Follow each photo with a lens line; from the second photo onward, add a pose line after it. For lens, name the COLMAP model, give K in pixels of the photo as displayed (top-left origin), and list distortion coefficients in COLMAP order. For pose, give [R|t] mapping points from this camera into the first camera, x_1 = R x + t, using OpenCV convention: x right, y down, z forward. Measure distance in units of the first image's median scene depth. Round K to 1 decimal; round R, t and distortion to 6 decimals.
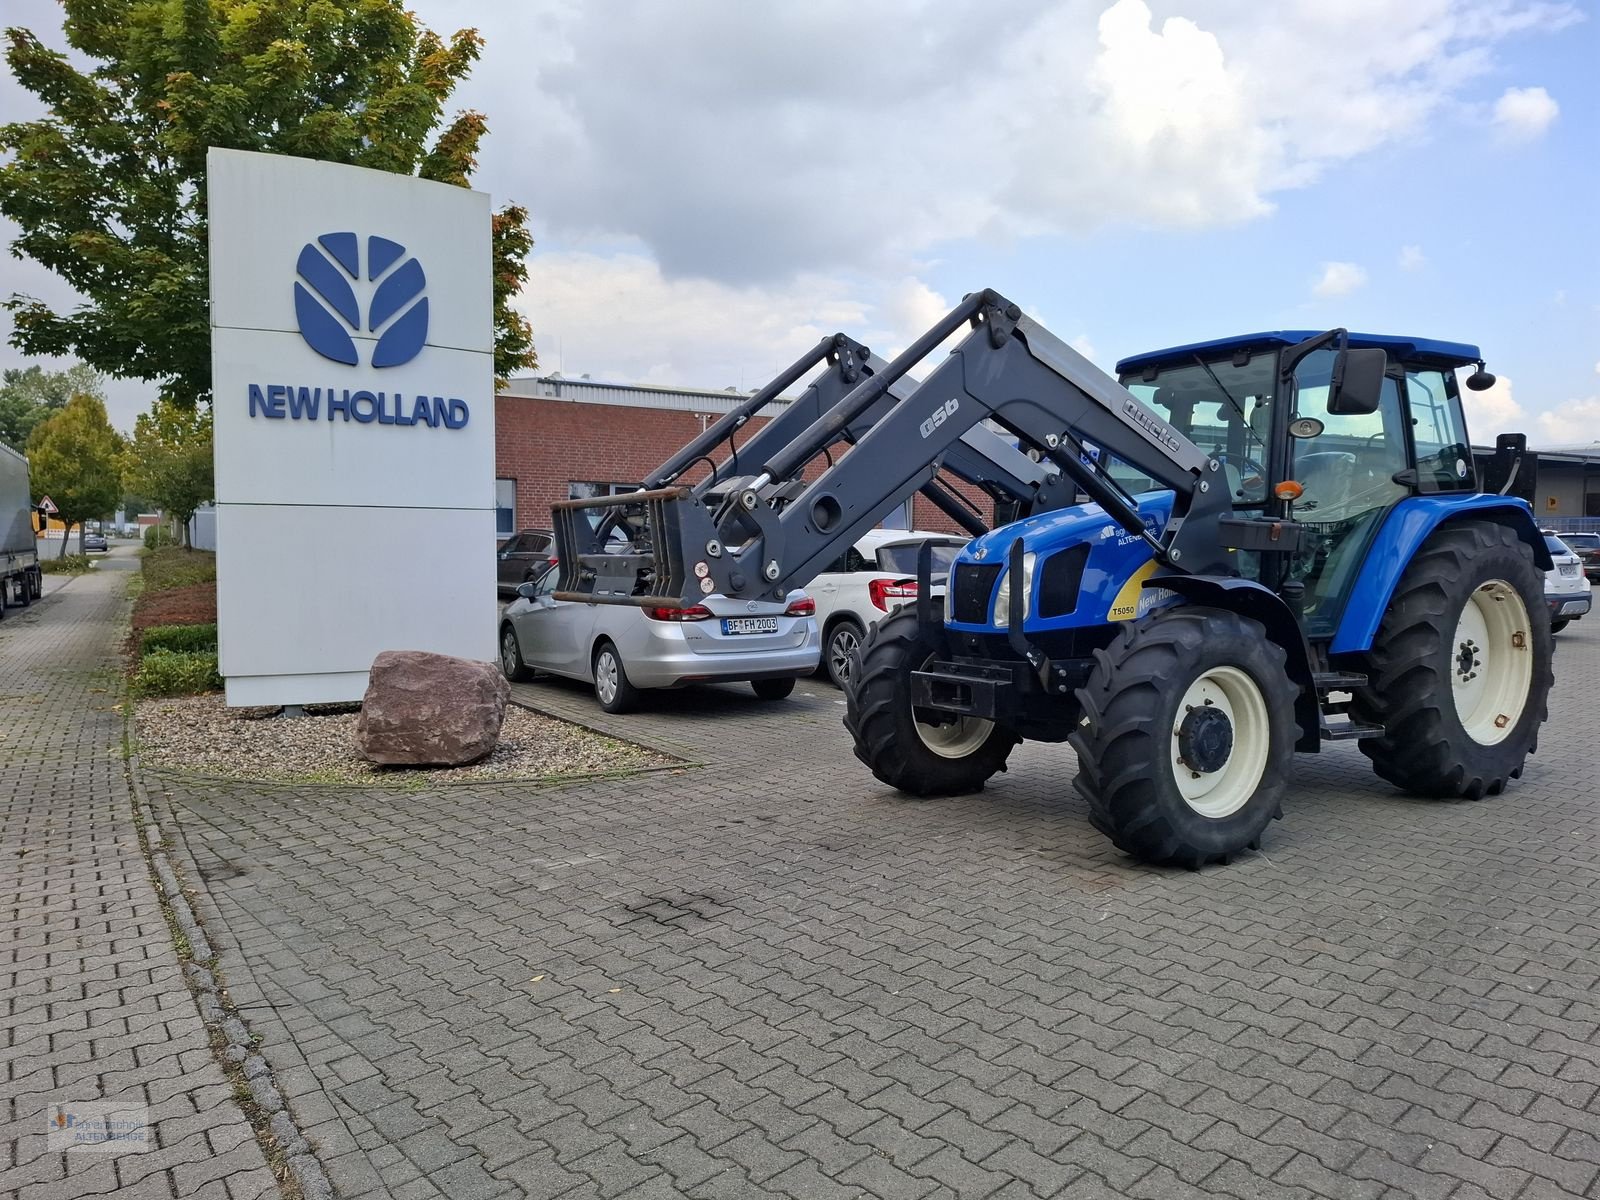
lens RADIAL K [[1111.5, 0, 800.0], [0, 1111.5, 600.0], [0, 0, 1]] dist [0.073573, -0.078929]
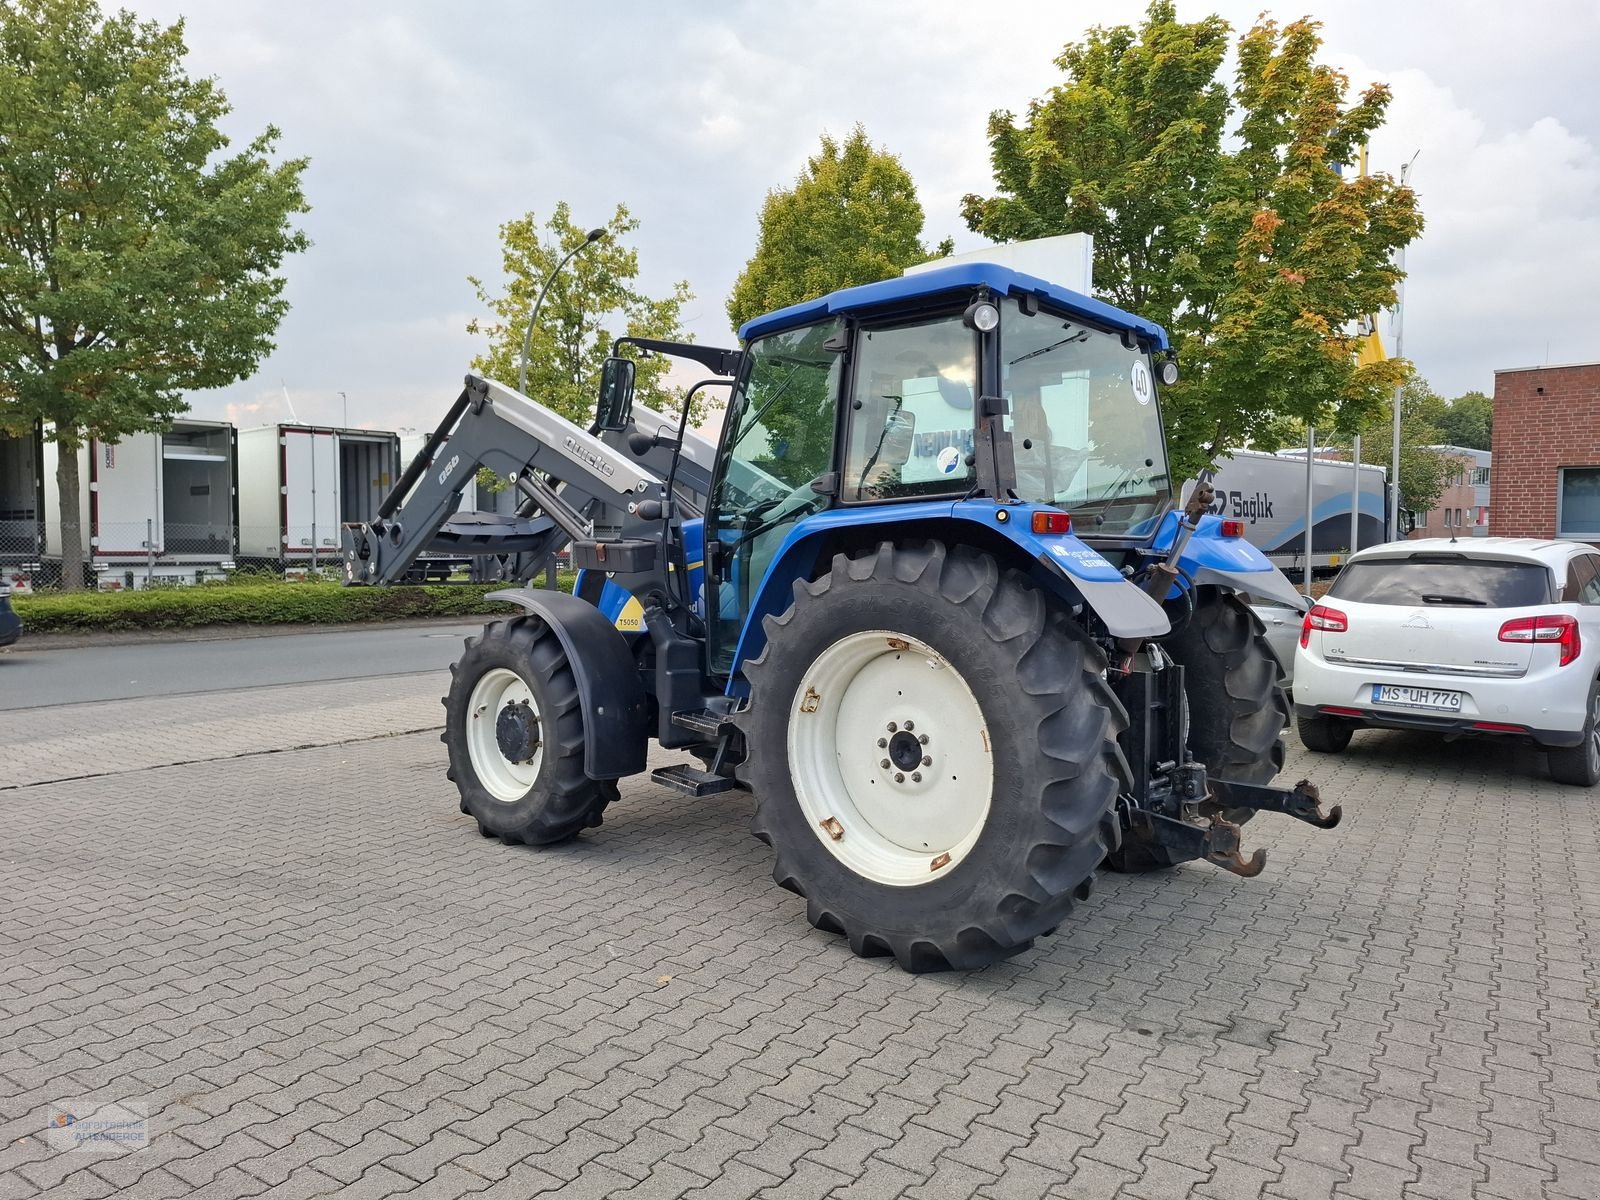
lens RADIAL K [[1098.4, 0, 790.1], [0, 1098.4, 573.4], [0, 0, 1]] dist [0.068443, -0.077005]
pose [[0.260780, 0.036526, -0.964707, 1.526847], [-0.054719, 0.998237, 0.023003, -0.079417], [0.963846, 0.046789, 0.262319, 0.974721]]
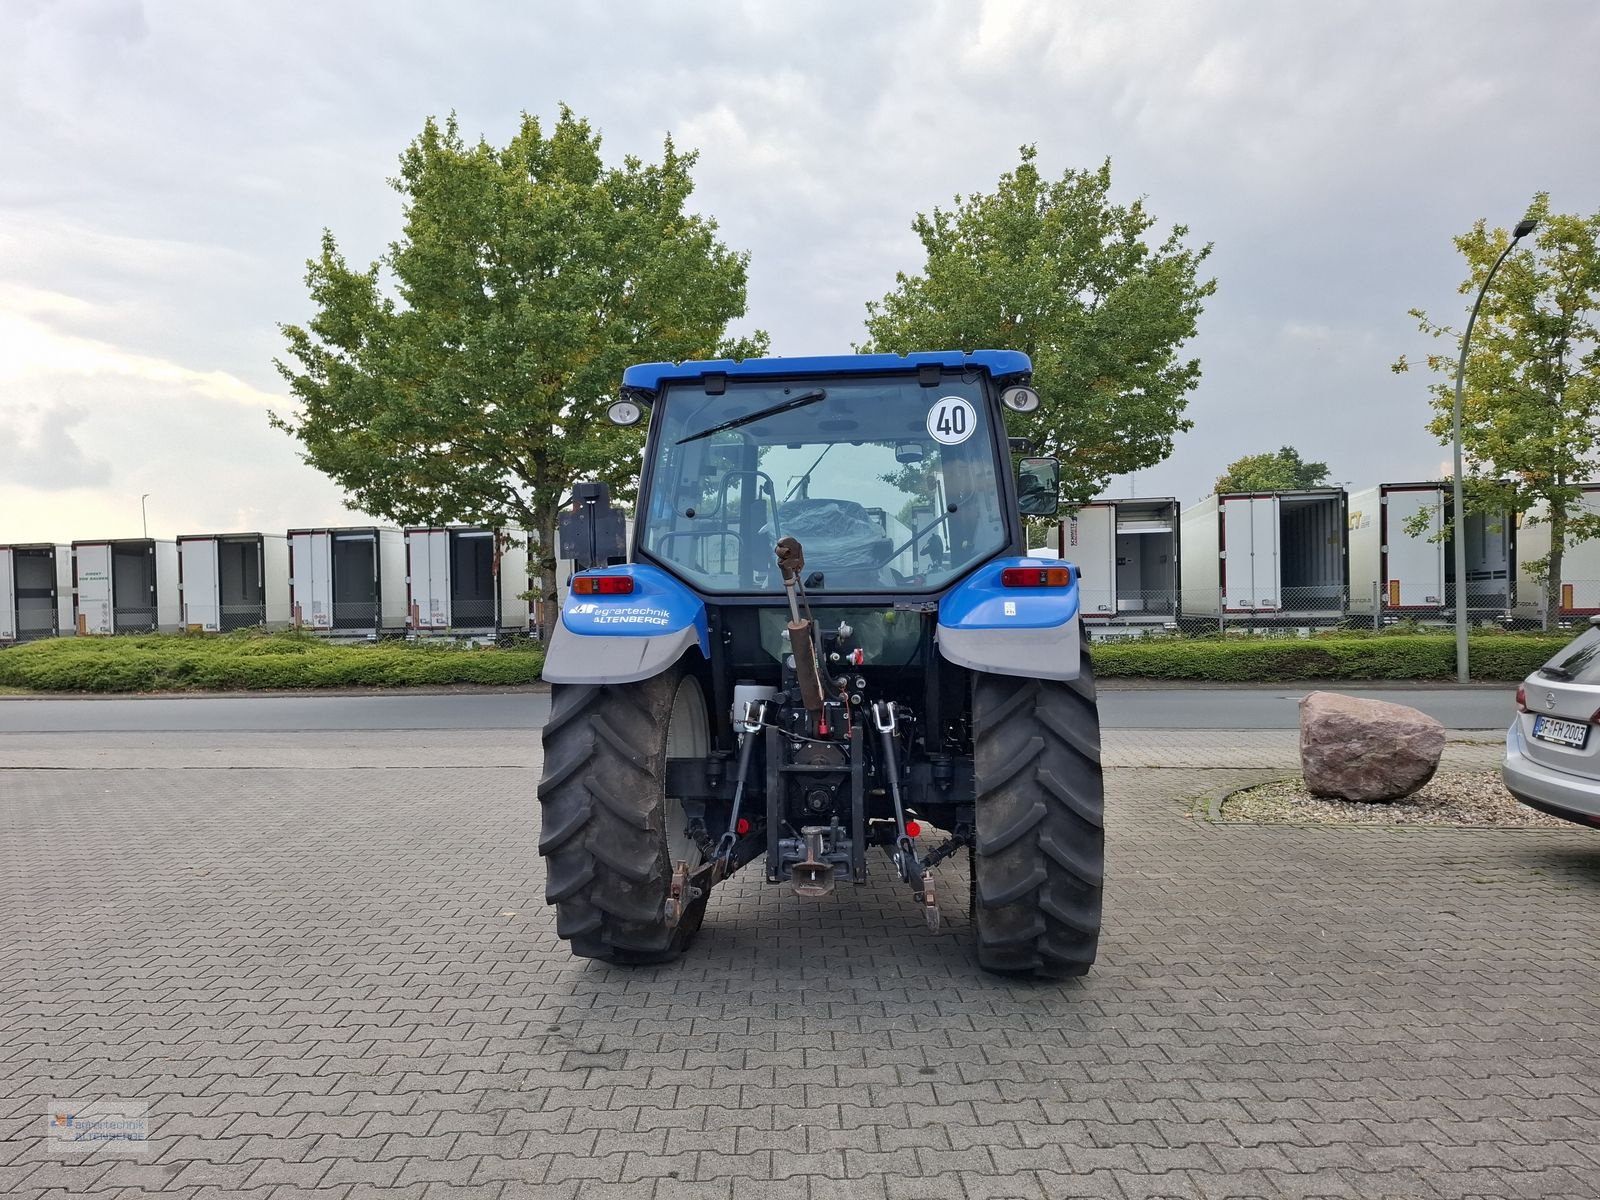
lens RADIAL K [[1100.6, 0, 811.8], [0, 1100.6, 599.7], [0, 0, 1]] dist [0.087445, -0.106676]
pose [[-0.659976, 0.011319, -0.751202, 1.393541], [-0.016933, 0.999408, 0.029936, -0.122576], [0.751096, 0.032477, -0.659393, 2.051812]]
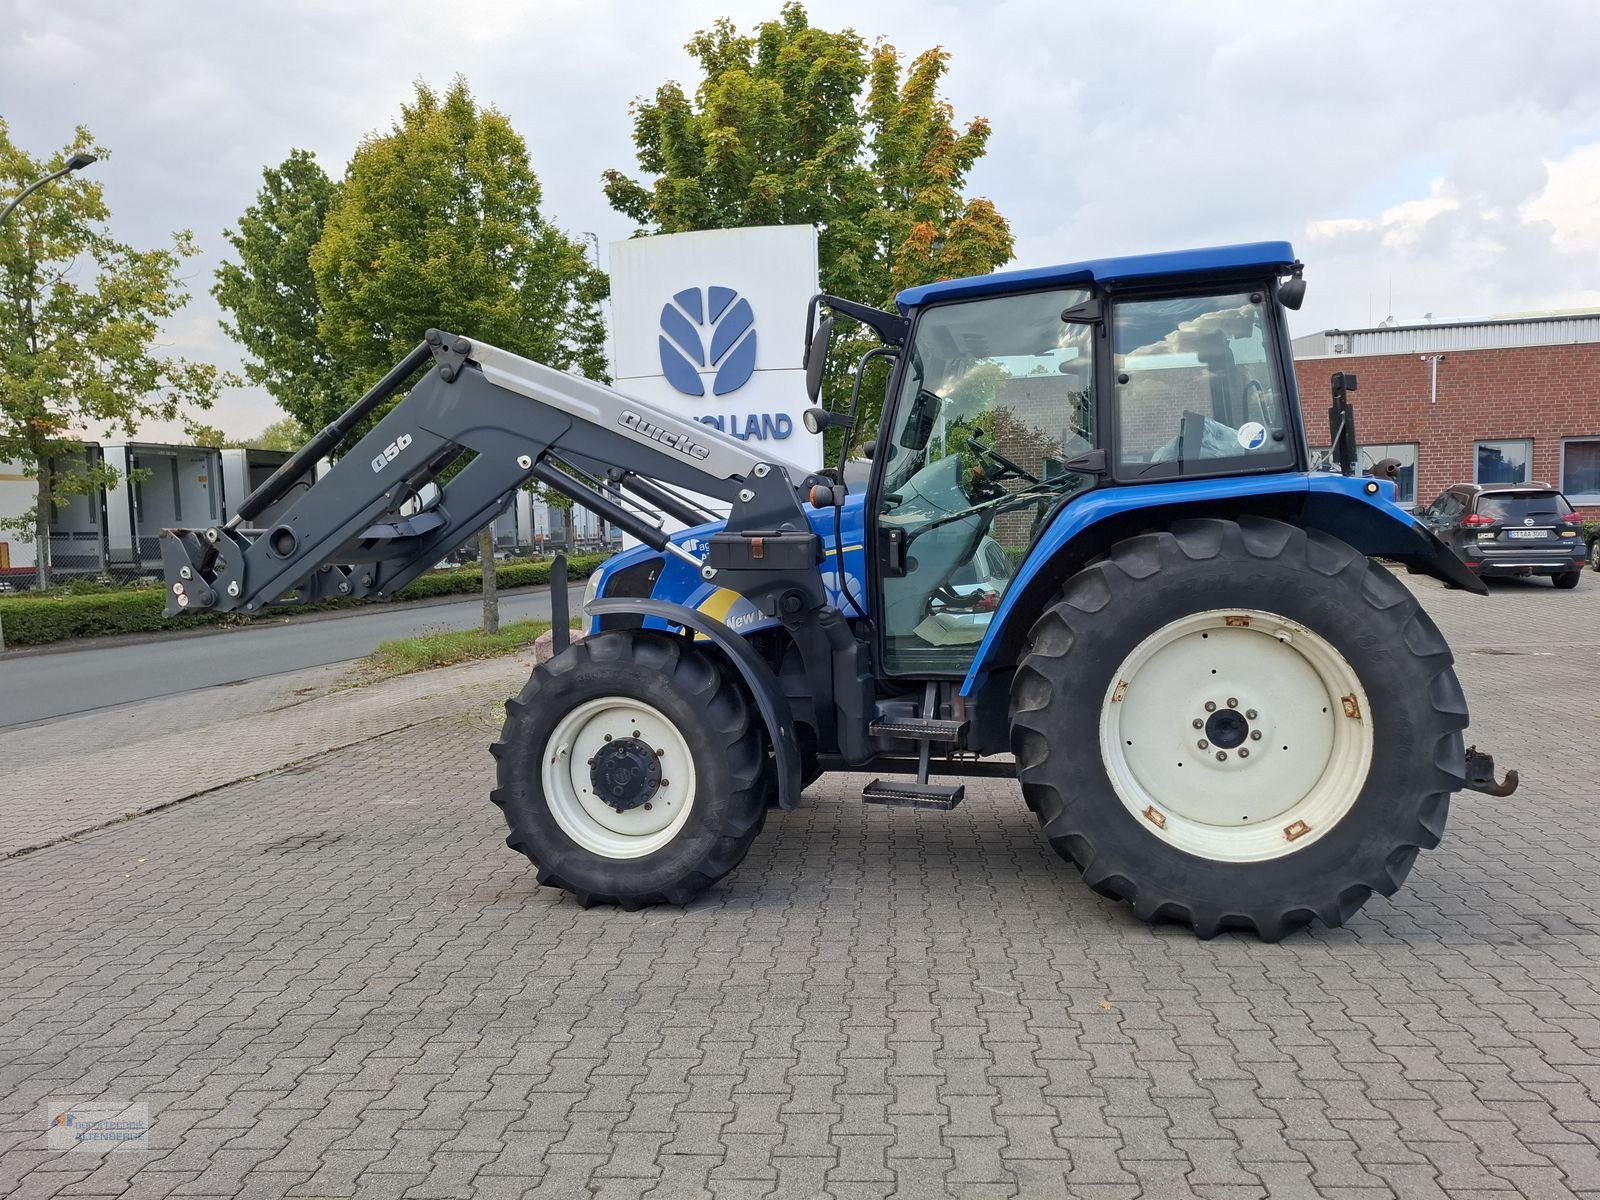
lens RADIAL K [[1100.6, 0, 811.8], [0, 1100.6, 599.7], [0, 0, 1]] dist [0.087445, -0.106676]
pose [[0.697708, 0.031136, -0.715705, 1.134004], [-0.010206, 0.999386, 0.033527, -0.053362], [0.716310, -0.016088, 0.697597, 0.476331]]
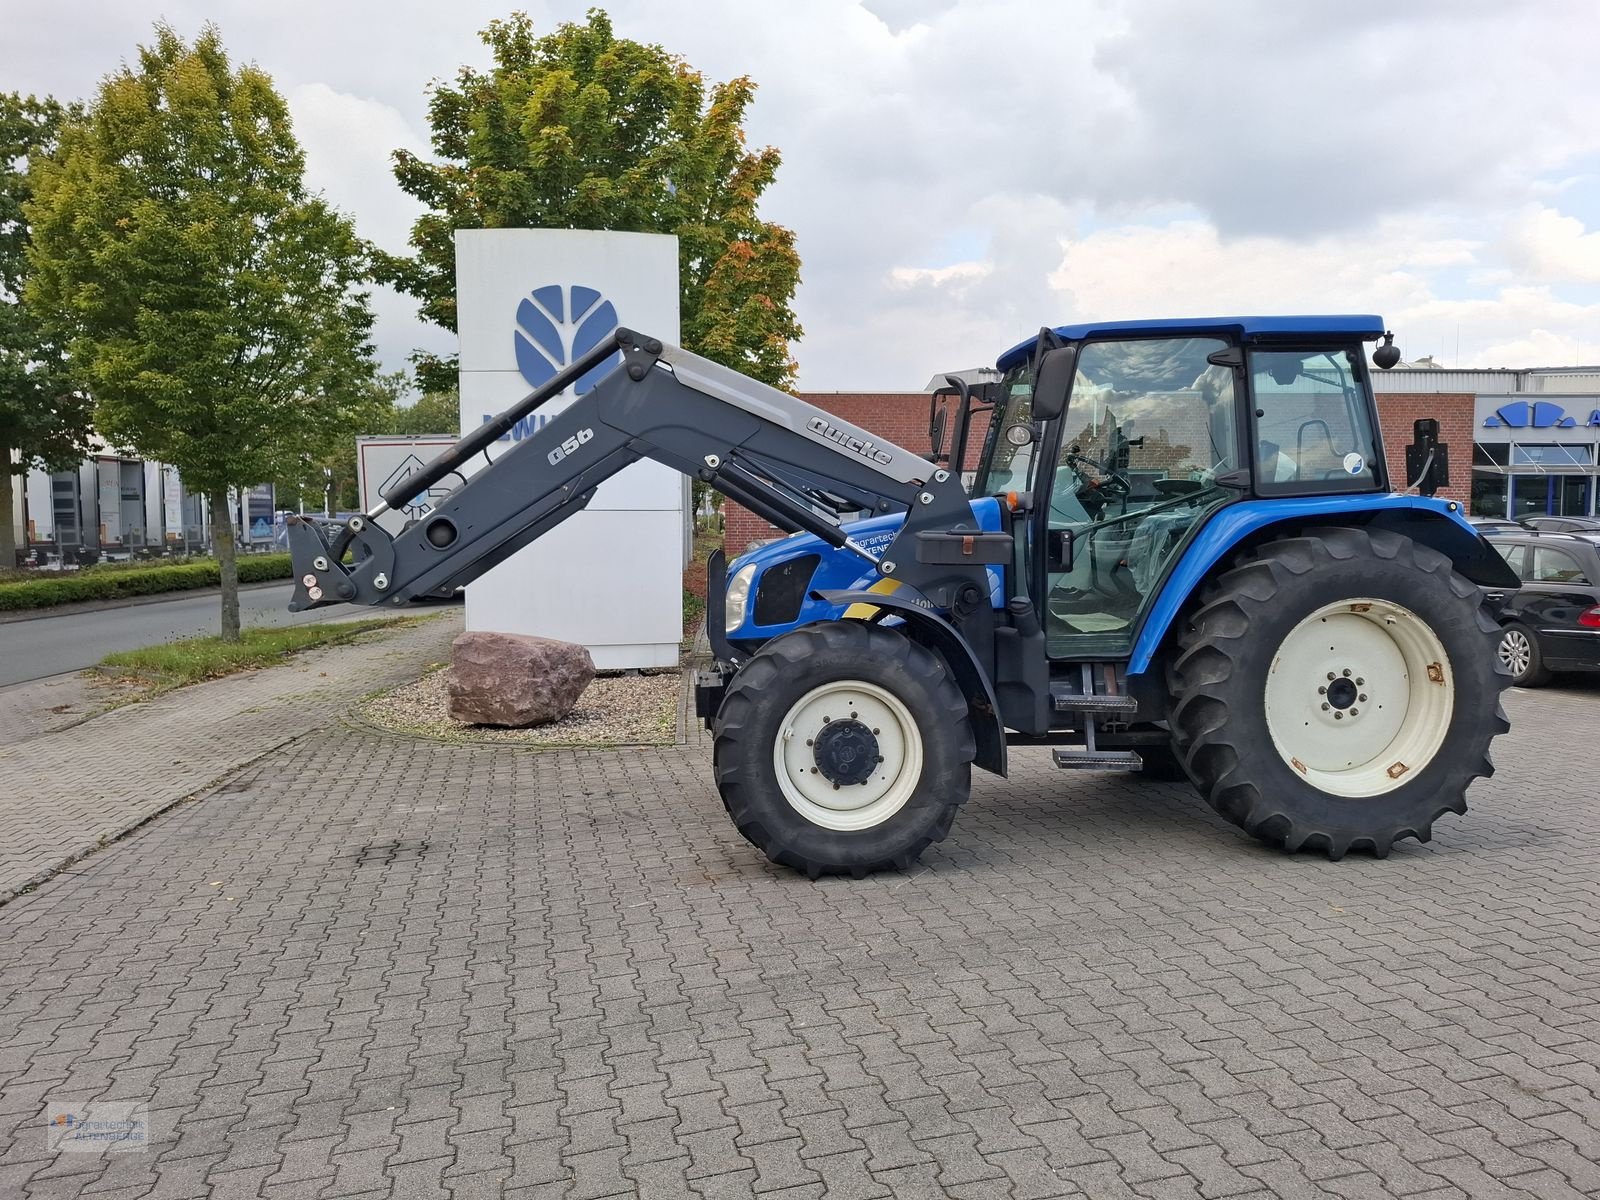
lens RADIAL K [[1106.9, 0, 802.0], [0, 1106.9, 580.7], [0, 0, 1]] dist [0.089546, -0.113773]
pose [[0.889518, 0.018030, -0.456545, 0.785282], [-0.018168, 0.999827, 0.004087, -0.033704], [0.456539, 0.004659, 0.889691, 0.096268]]
